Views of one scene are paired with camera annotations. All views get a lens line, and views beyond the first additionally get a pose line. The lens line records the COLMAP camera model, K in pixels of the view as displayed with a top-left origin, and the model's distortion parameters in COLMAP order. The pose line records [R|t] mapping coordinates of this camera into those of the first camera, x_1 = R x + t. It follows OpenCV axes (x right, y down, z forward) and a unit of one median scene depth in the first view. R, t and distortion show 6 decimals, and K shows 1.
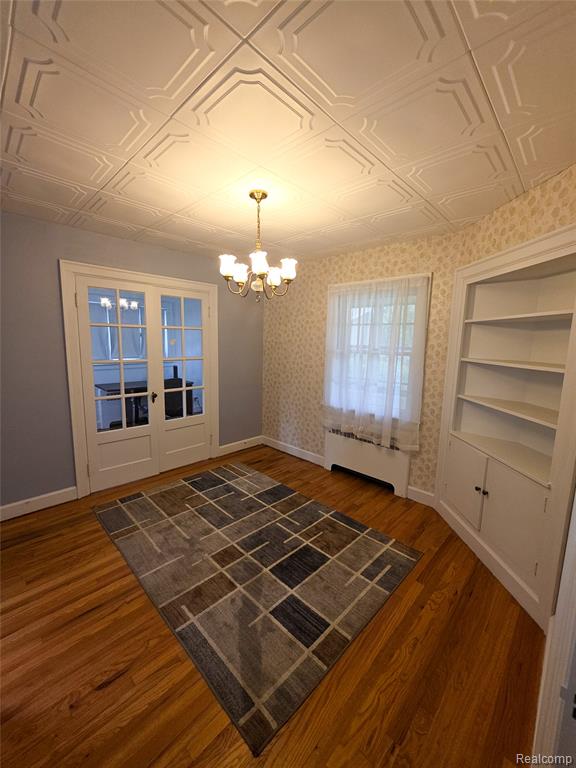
lens RADIAL K [[307.4, 0, 290.2], [0, 307.4, 383.3], [0, 0, 1]] dist [-0.006828, -0.000023]
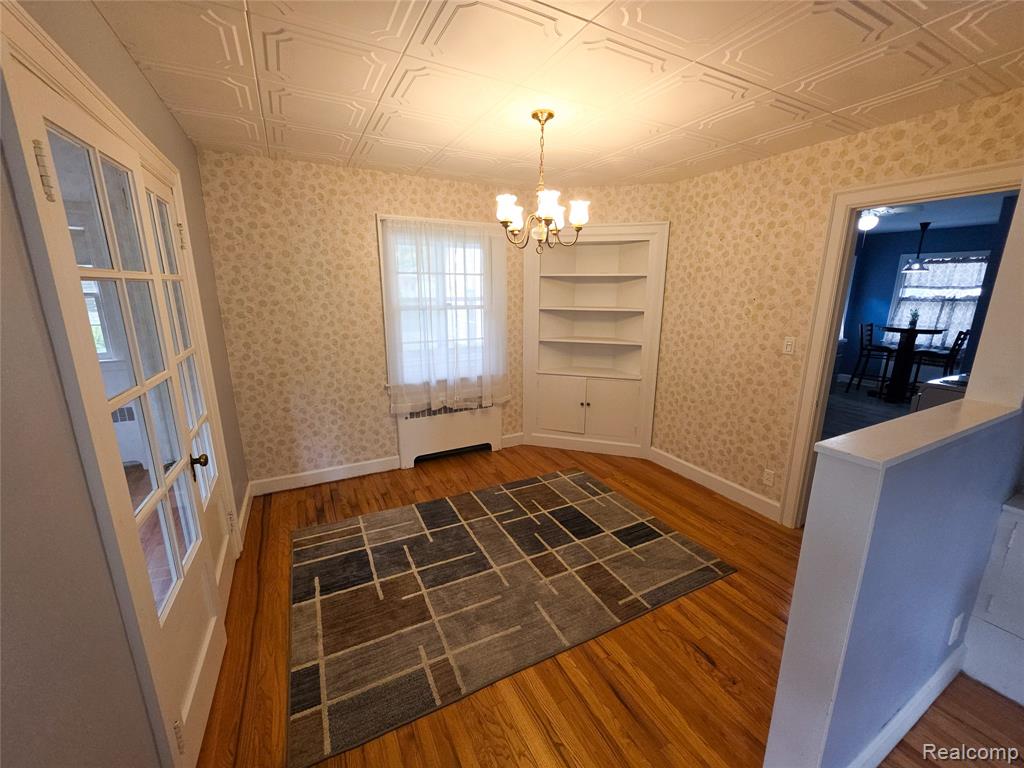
lens RADIAL K [[409.9, 0, 511.1], [0, 409.9, 385.5], [0, 0, 1]] dist [-0.006828, -0.000023]
pose [[0.317945, -0.241692, 0.916786, -0.907851], [0.135986, 0.968589, 0.208188, -0.123837], [-0.938306, 0.058477, 0.340824, 0.548084]]
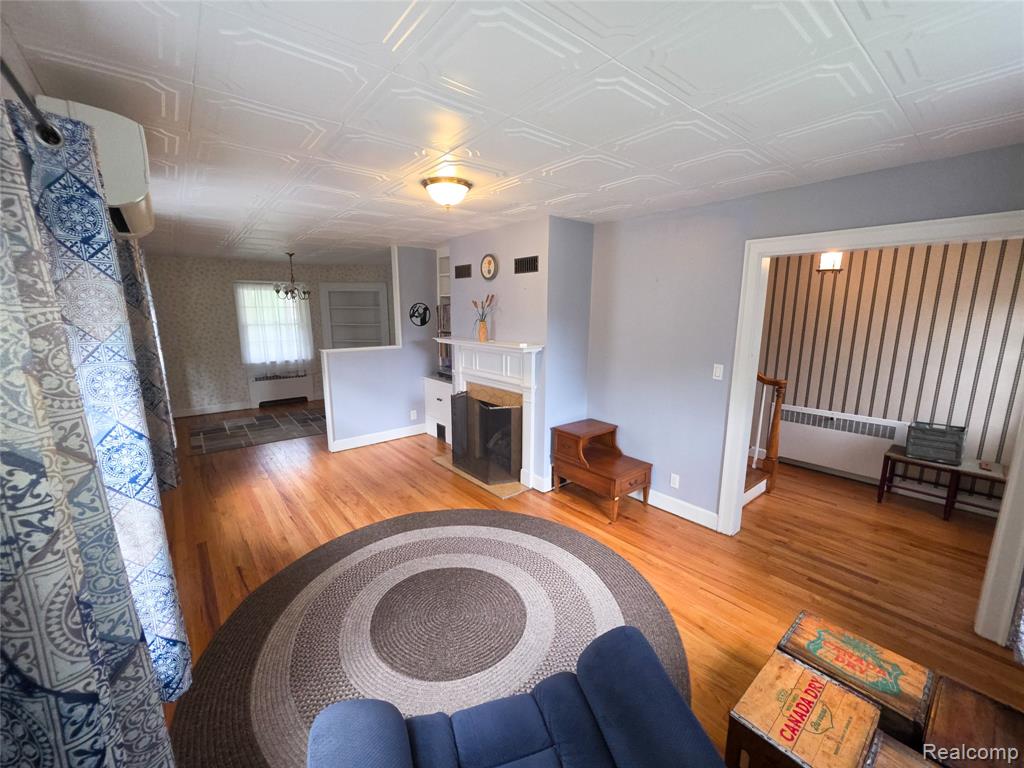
lens RADIAL K [[409.9, 0, 508.7], [0, 409.9, 385.1], [0, 0, 1]] dist [-0.006828, -0.000023]
pose [[0.118530, -0.199881, 0.972624, -2.129367], [0.140340, 0.973069, 0.182870, -0.011995], [-0.982983, 0.114822, 0.143390, -0.612417]]
